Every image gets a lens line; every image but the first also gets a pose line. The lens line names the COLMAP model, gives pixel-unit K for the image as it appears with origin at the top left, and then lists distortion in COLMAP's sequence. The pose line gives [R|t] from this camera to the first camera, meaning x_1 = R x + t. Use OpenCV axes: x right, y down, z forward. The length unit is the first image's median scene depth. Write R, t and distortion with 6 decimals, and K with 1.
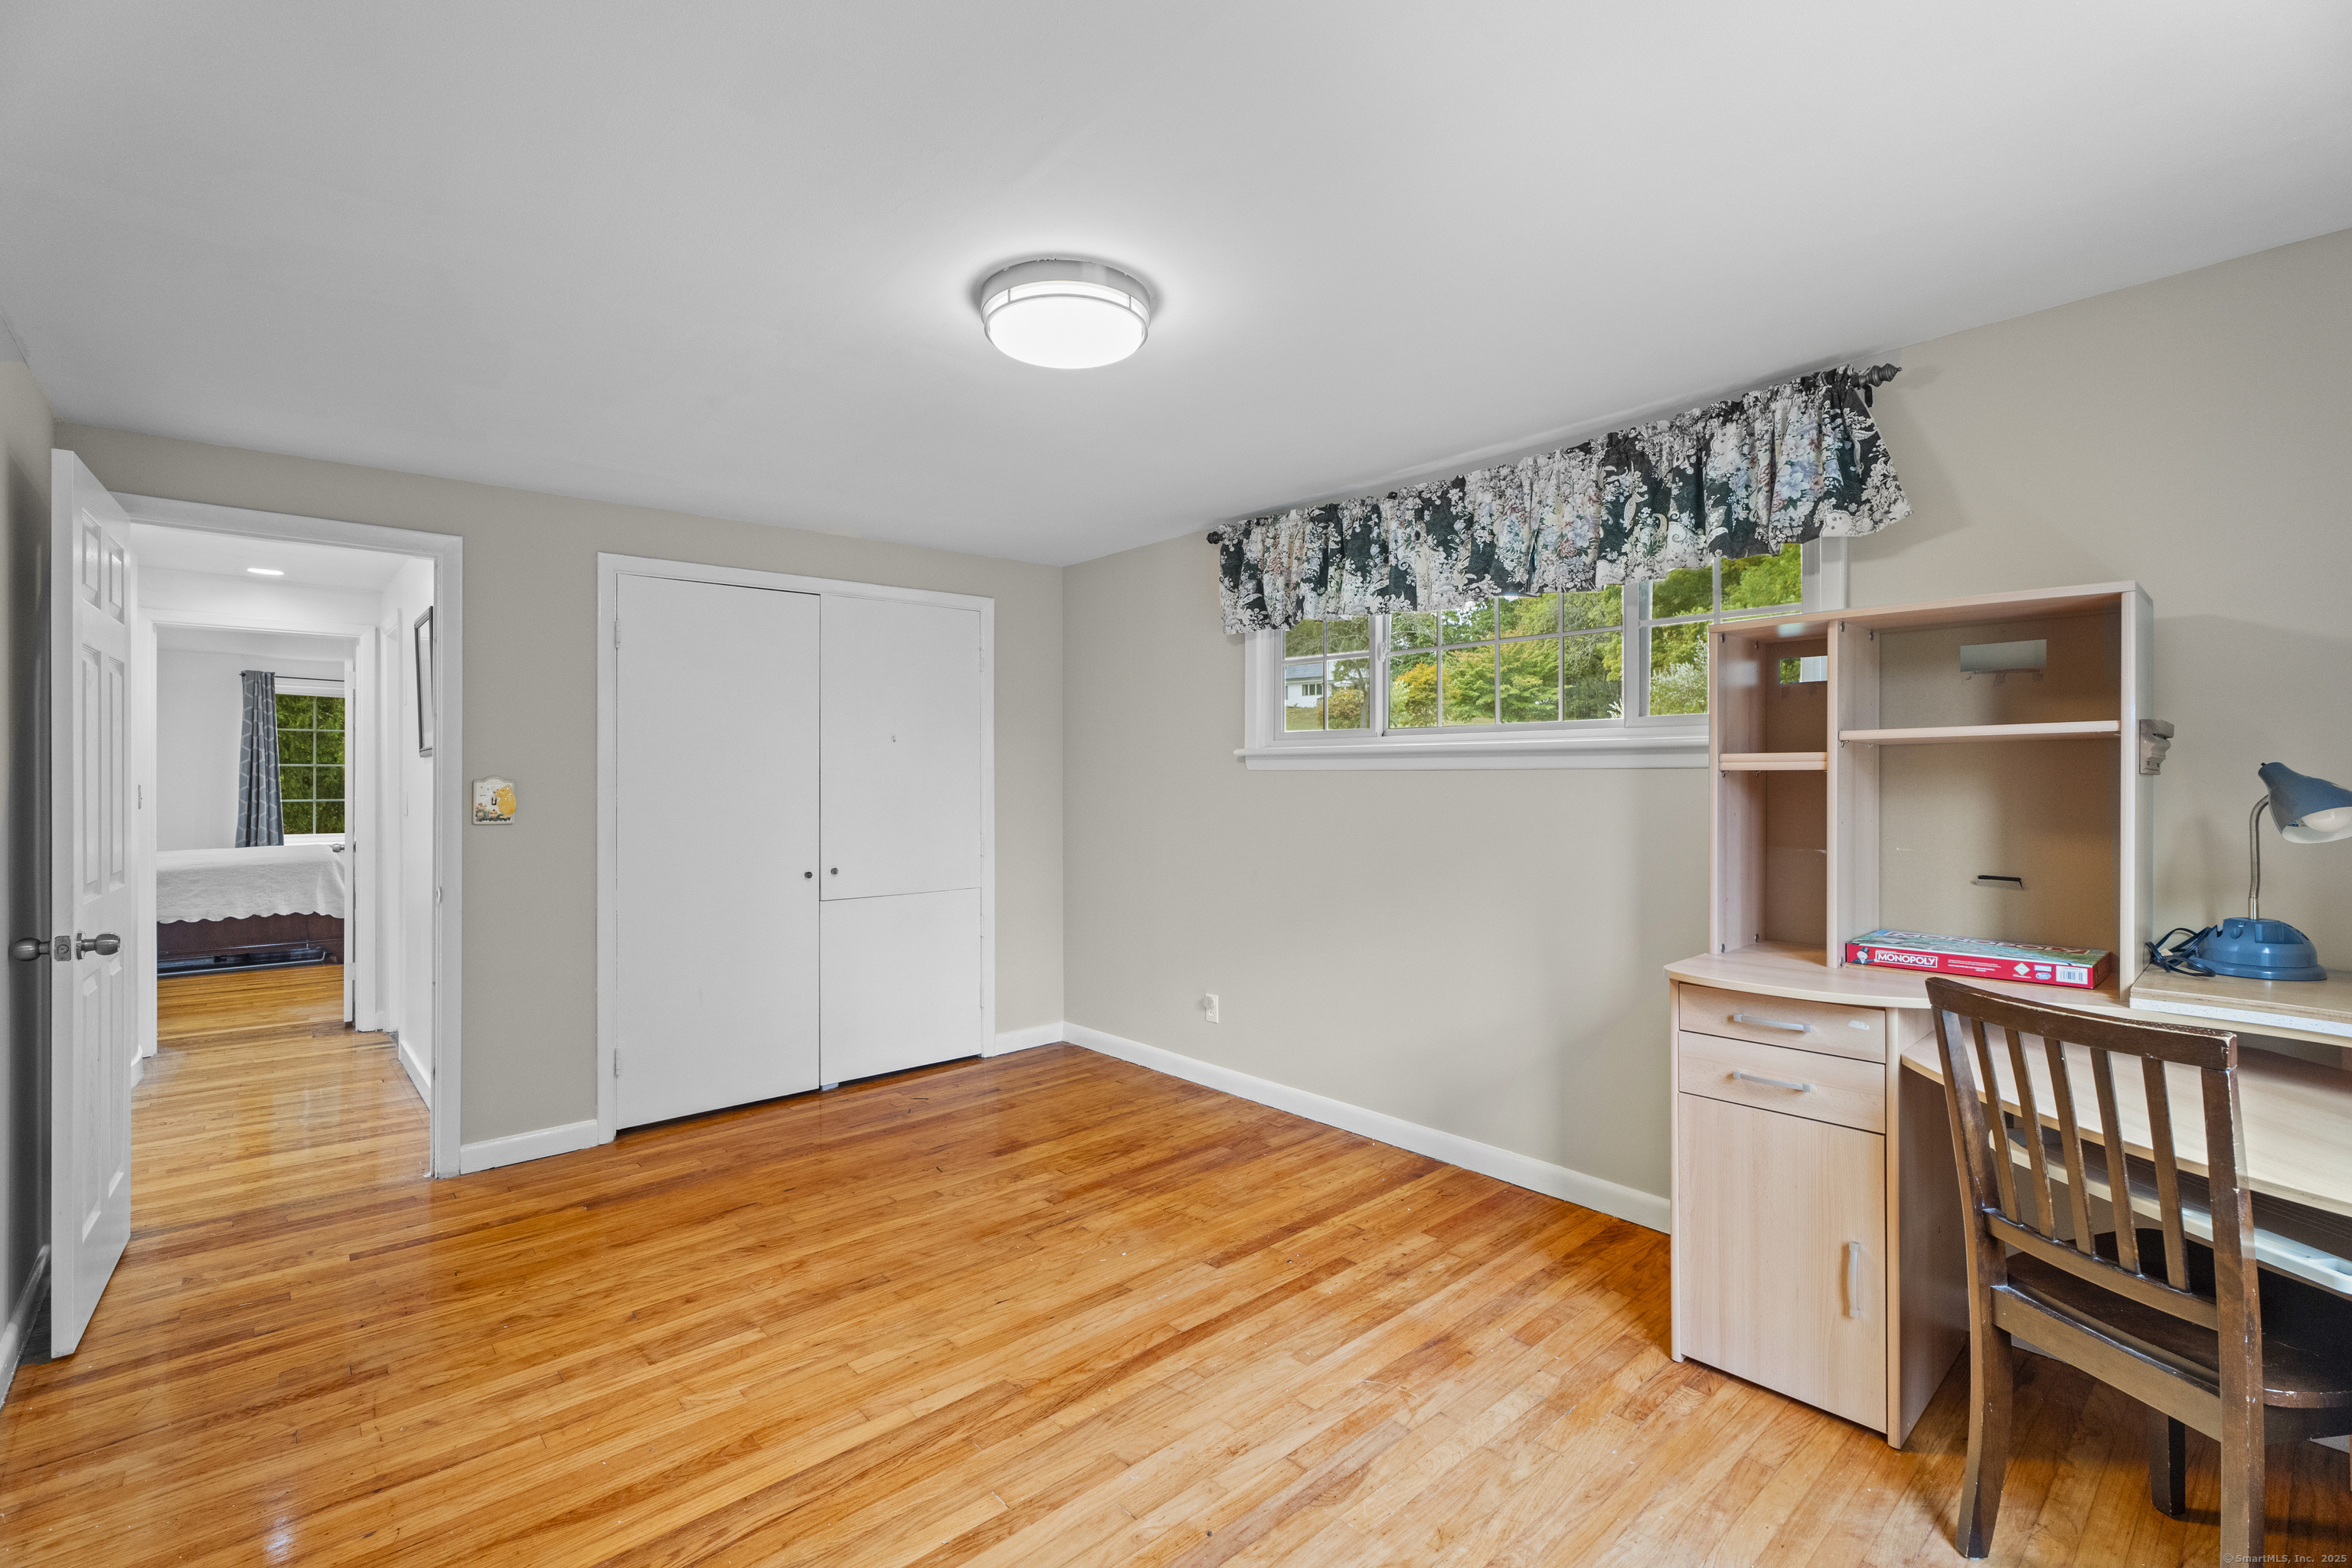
lens RADIAL K [[1042.7, 0, 1165.6], [0, 1042.7, 779.2], [0, 0, 1]] dist [-0.001617, 0.003192]
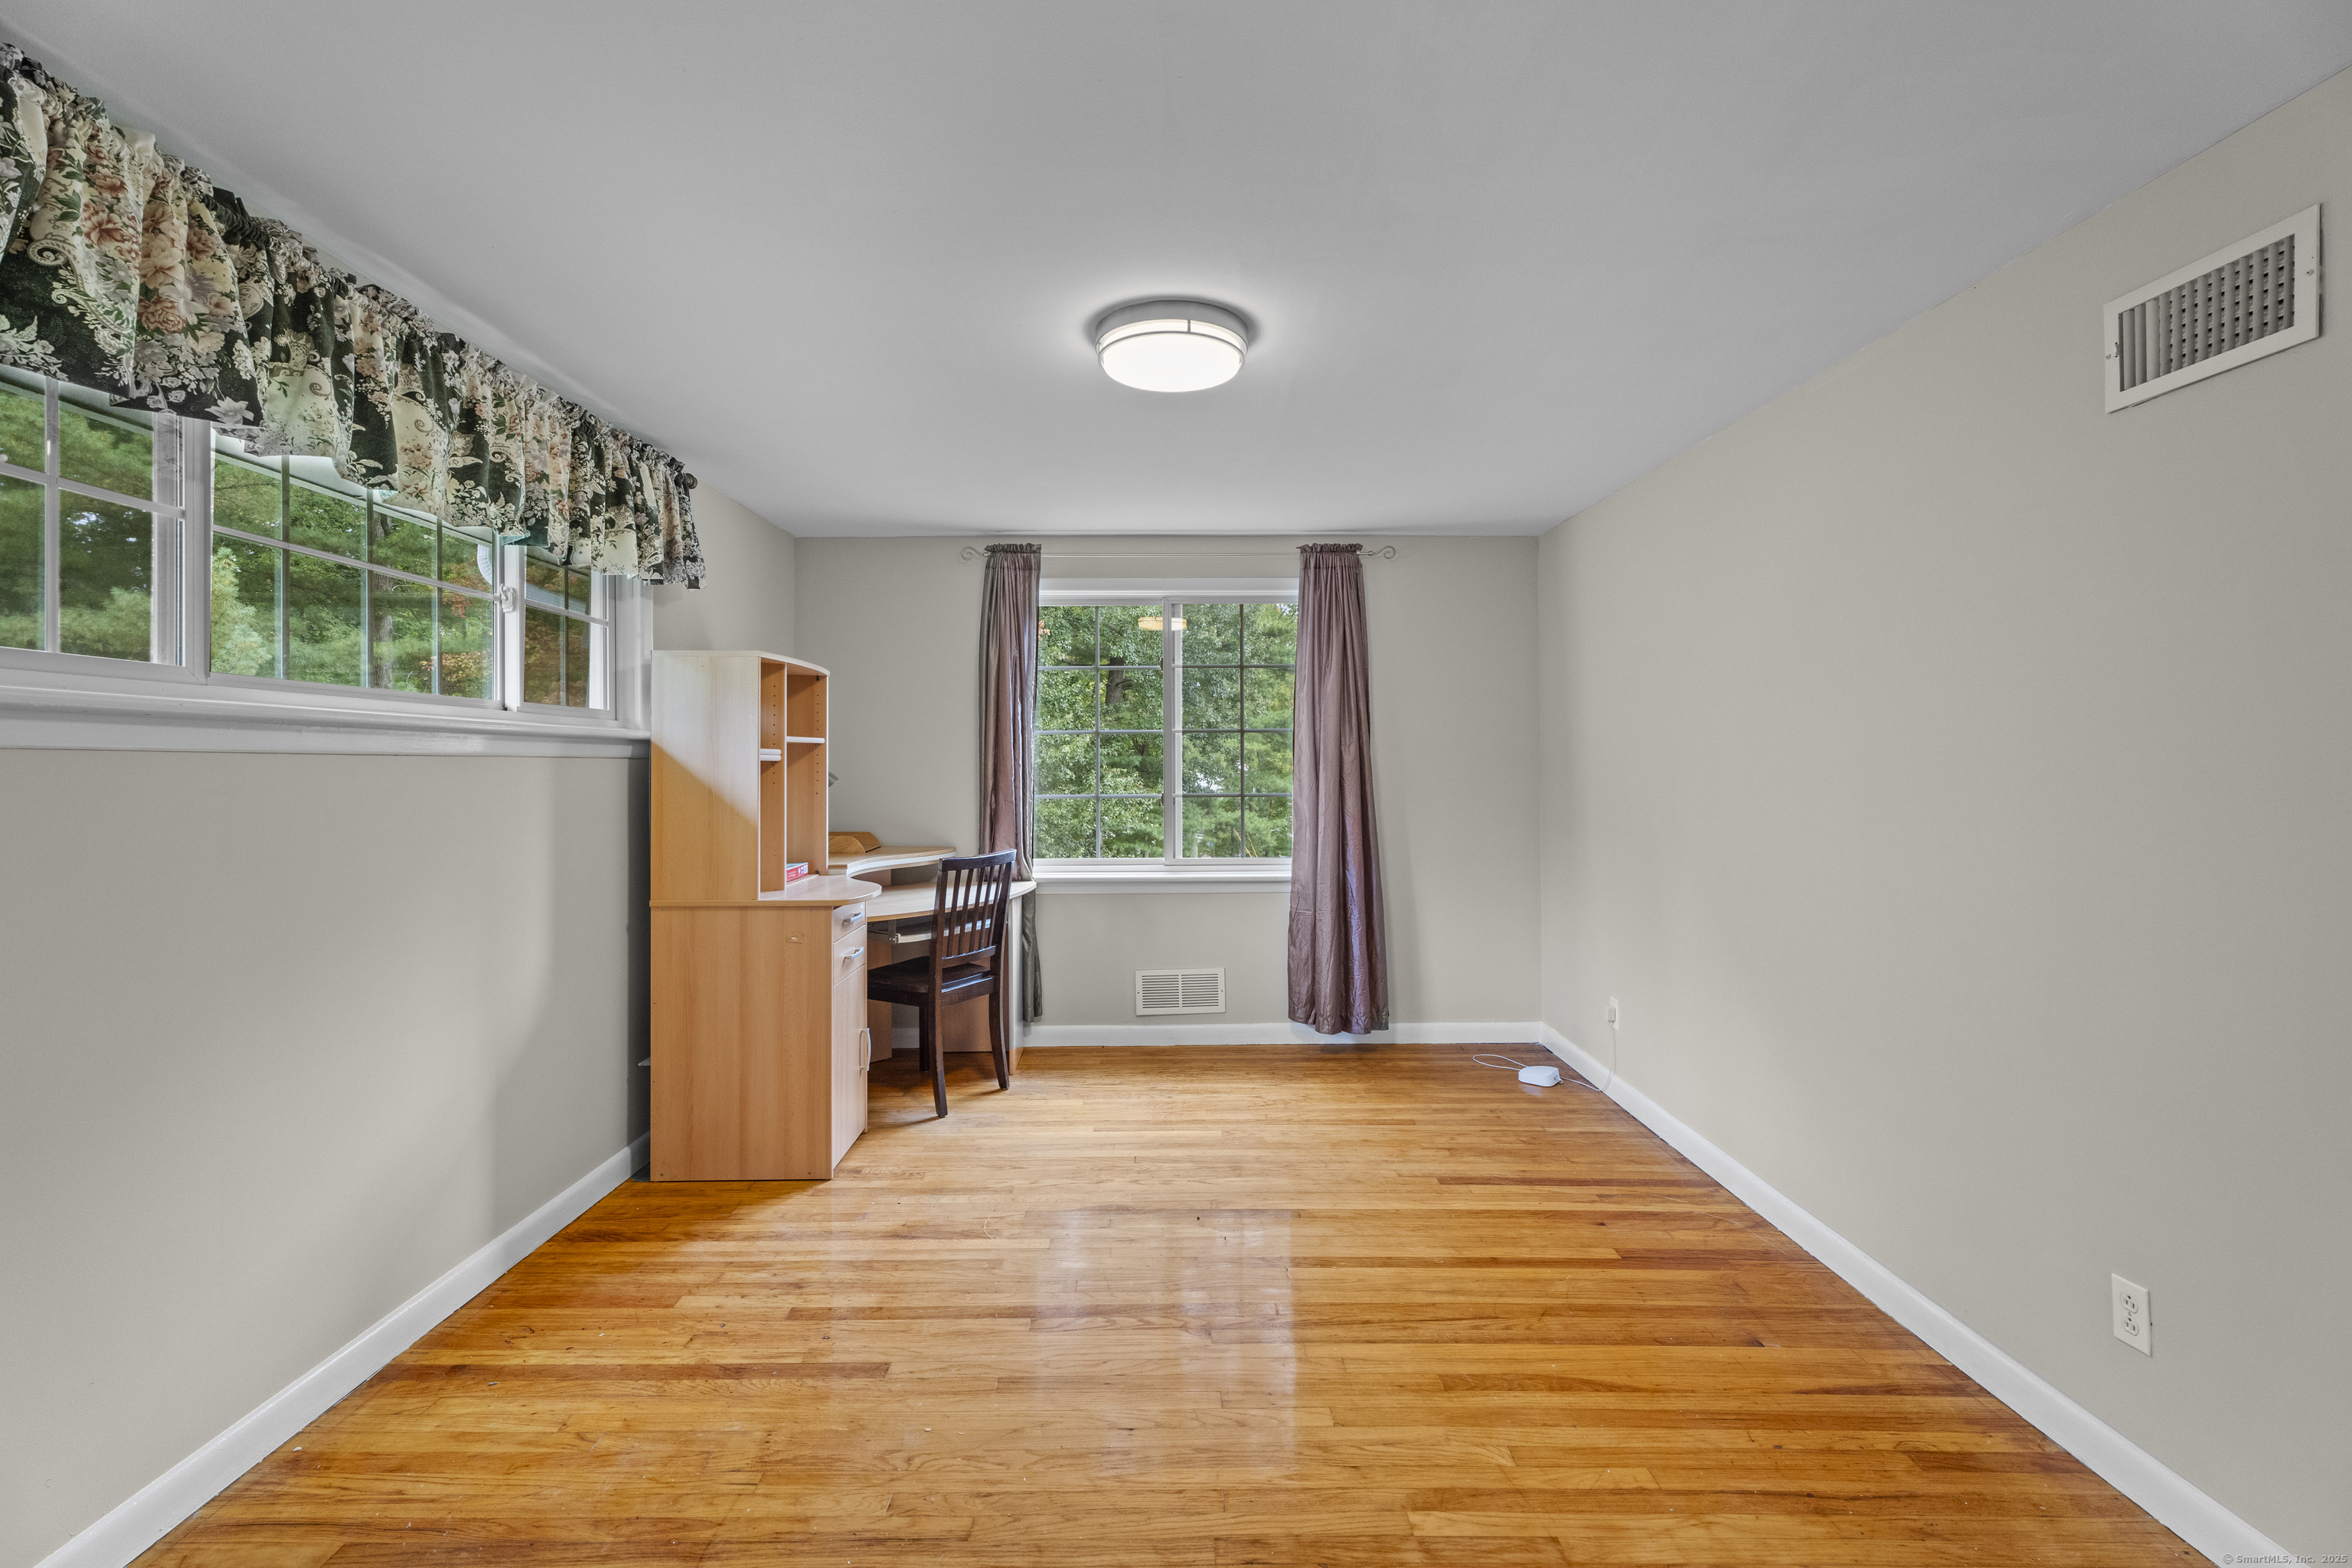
lens RADIAL K [[1042.7, 0, 1168.6], [0, 1042.7, 769.6], [0, 0, 1]] dist [-0.001617, 0.003192]
pose [[-0.757045, 0.000956, 0.653362, -0.611685], [0.004687, 0.999981, 0.003967, 0.000136], [-0.653346, 0.006065, -0.757035, 1.383005]]
